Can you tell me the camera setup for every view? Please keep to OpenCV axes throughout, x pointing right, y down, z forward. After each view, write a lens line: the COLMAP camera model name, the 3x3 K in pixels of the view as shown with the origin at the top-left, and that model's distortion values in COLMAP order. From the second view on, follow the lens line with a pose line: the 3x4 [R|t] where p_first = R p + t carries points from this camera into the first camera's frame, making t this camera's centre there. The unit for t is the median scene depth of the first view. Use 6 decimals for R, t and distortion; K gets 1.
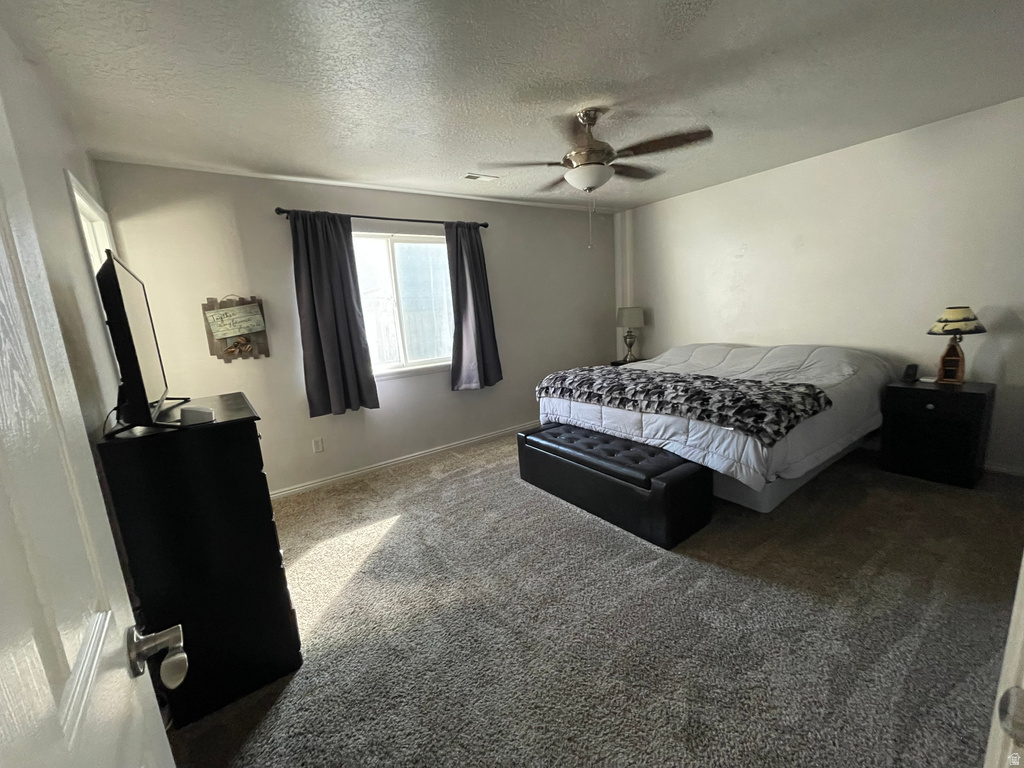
lens RADIAL K [[411.2, 0, 514.1], [0, 411.2, 384.6], [0, 0, 1]] dist [-0.001497, 0.001076]
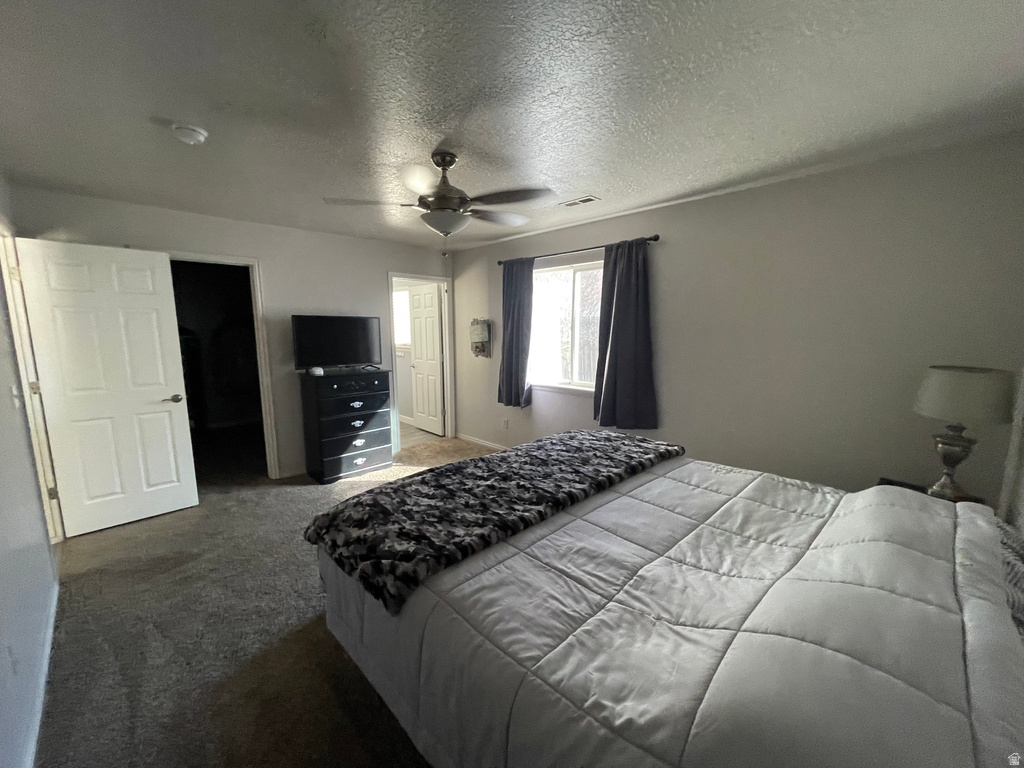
lens RADIAL K [[411.2, 0, 513.5], [0, 411.2, 386.9], [0, 0, 1]] dist [-0.001497, 0.001076]
pose [[0.168524, 0.207562, -0.963596, 0.795204], [-0.192175, 0.965737, 0.174414, -0.207396], [0.966783, 0.155787, 0.202638, 0.661203]]
